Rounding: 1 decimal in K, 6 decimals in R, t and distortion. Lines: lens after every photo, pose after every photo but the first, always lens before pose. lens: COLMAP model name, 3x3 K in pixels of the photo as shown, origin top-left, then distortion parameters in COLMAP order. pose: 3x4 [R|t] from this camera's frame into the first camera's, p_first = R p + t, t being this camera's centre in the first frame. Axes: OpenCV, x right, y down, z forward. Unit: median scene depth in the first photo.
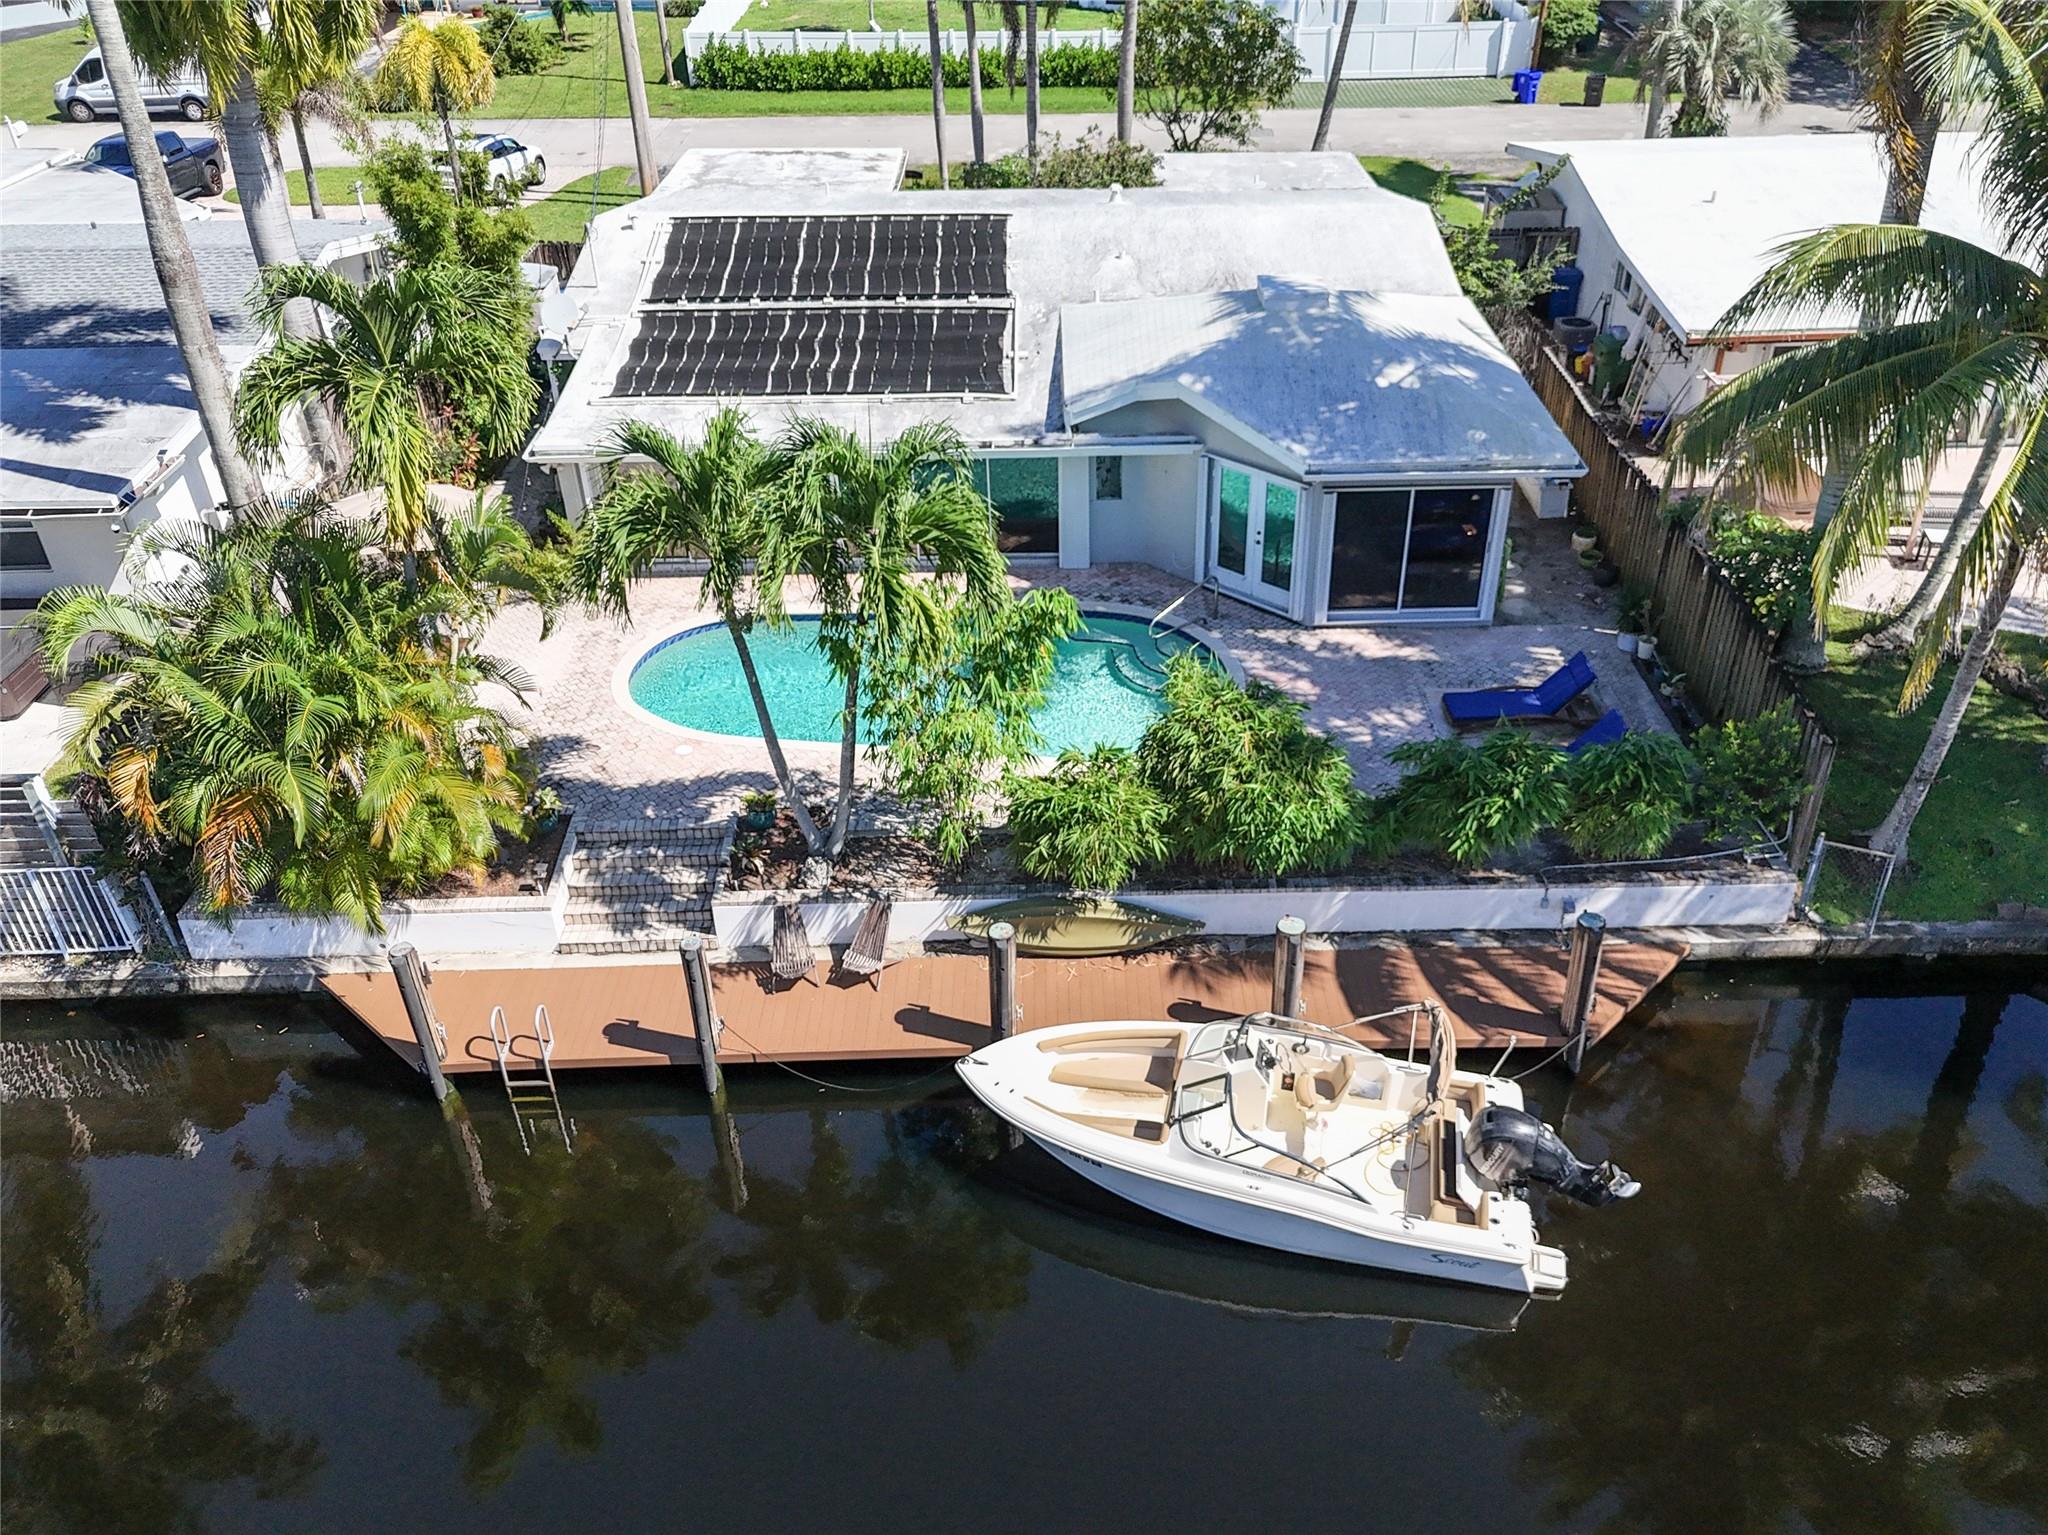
lens RADIAL K [[1335.1, 0, 1038.2], [0, 1335.1, 761.1], [0, 0, 1]] dist [0.000581, -0.002373]
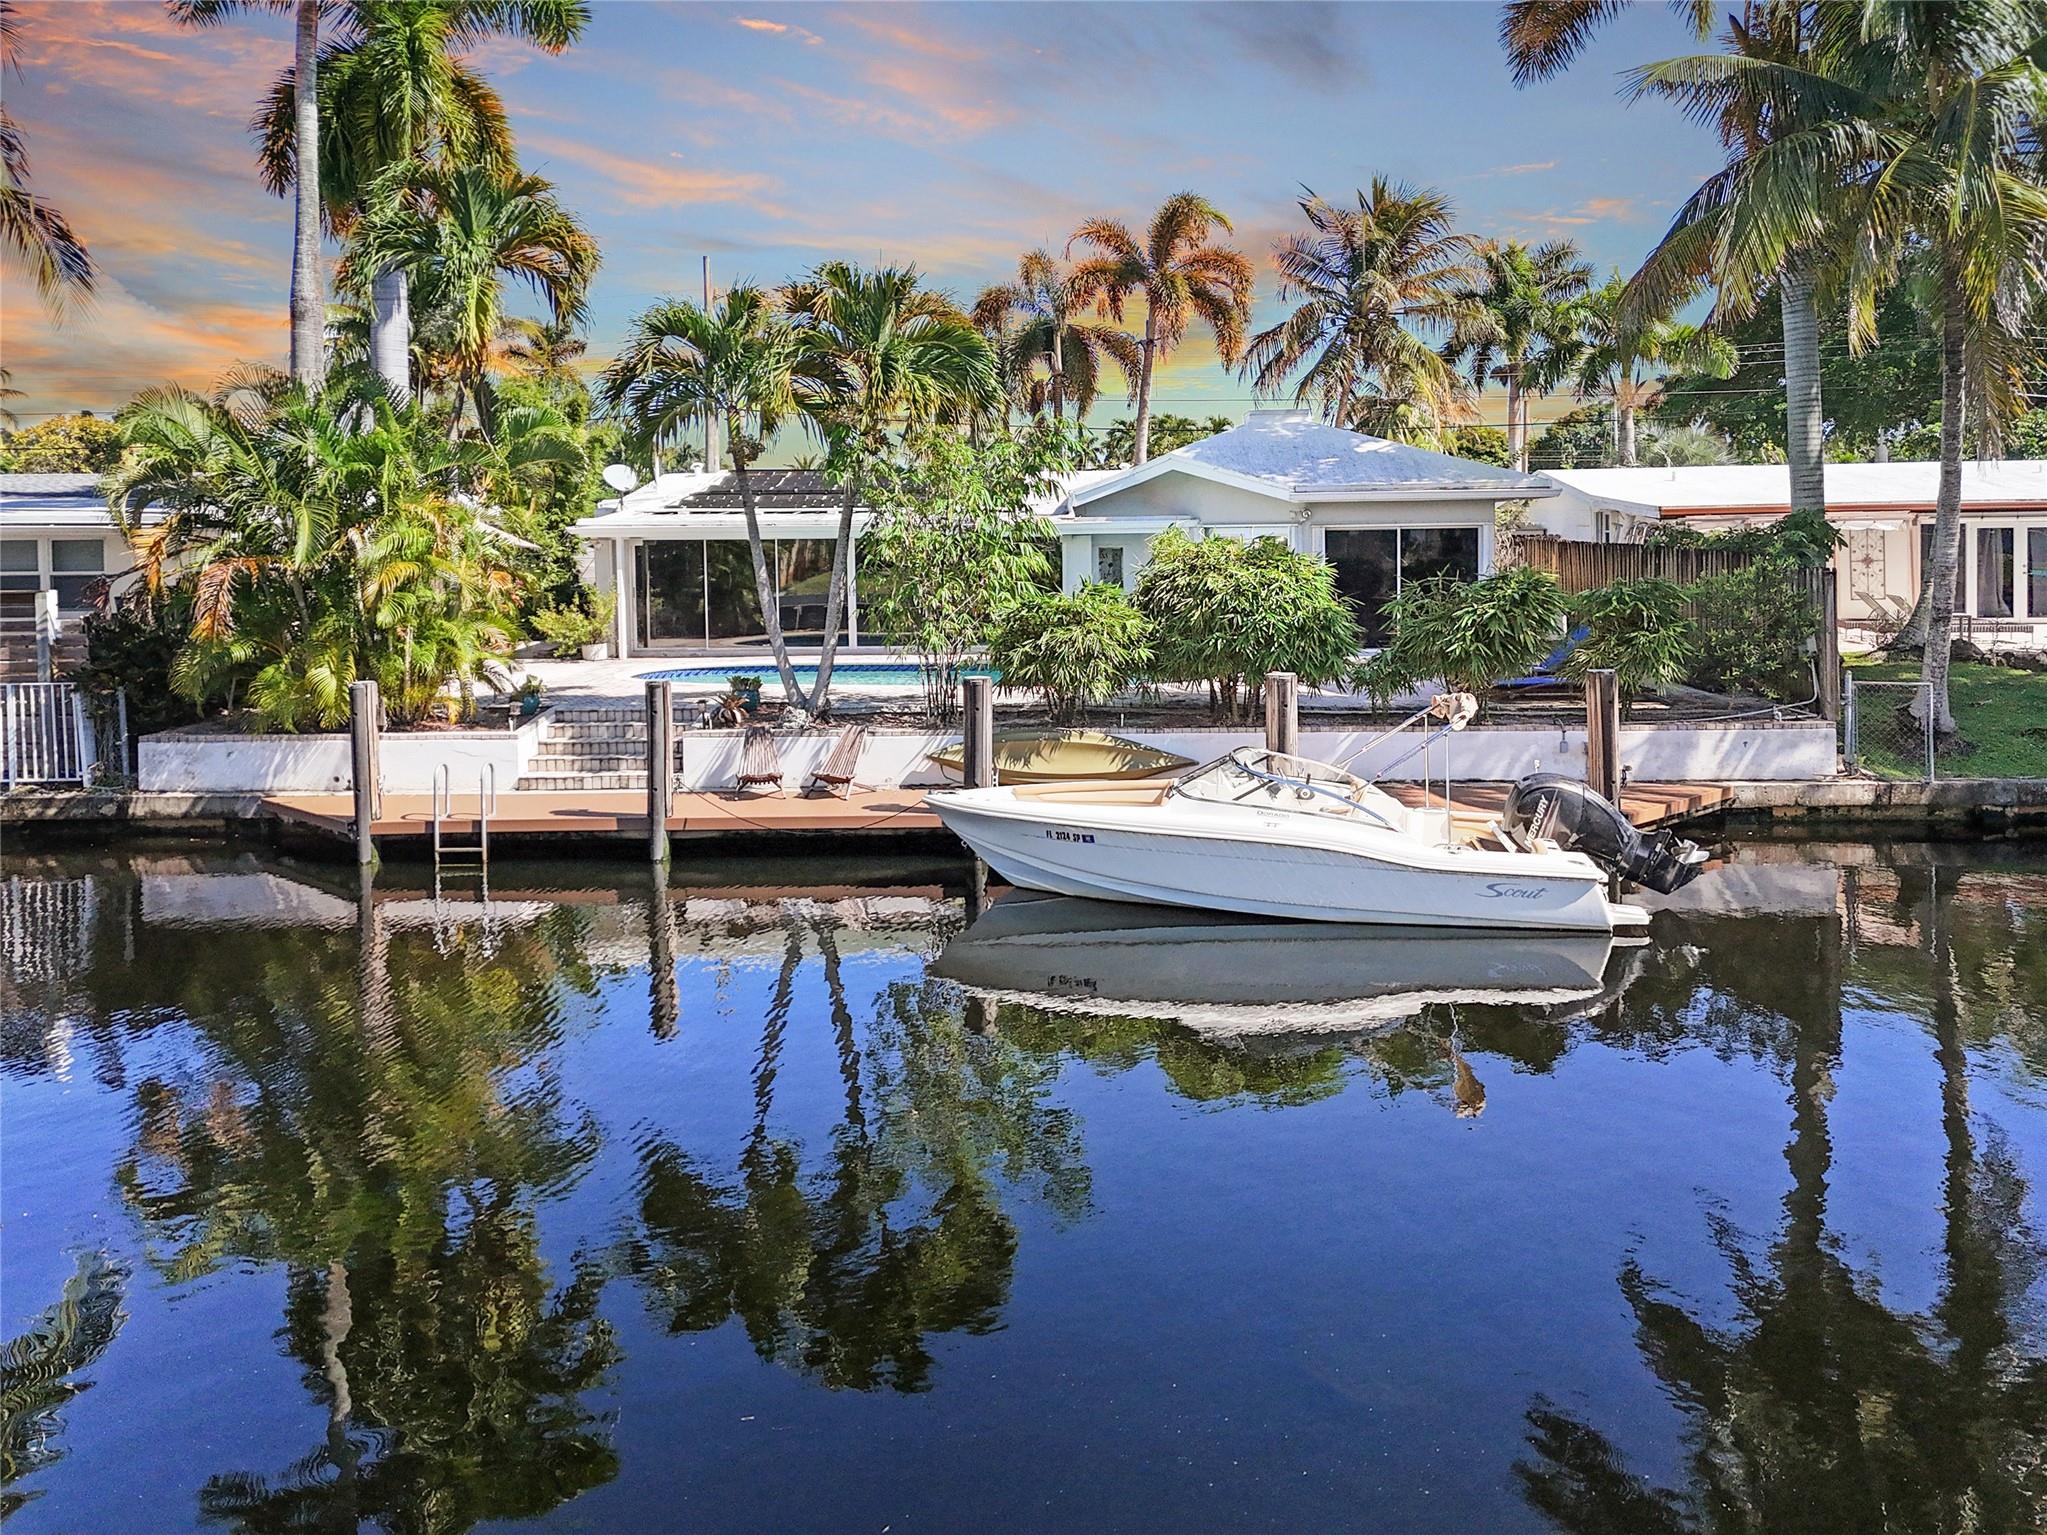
lens RADIAL K [[1376.2, 0, 1023.5], [0, 1376.2, 767.5], [0, 0, 1]] dist [0.006275, 0.003355]
pose [[0.999010, 0.006064, -0.044068, 0.043798], [-0.025521, 0.889535, -0.456154, 0.569104], [0.036434, 0.456827, 0.888809, 0.134653]]
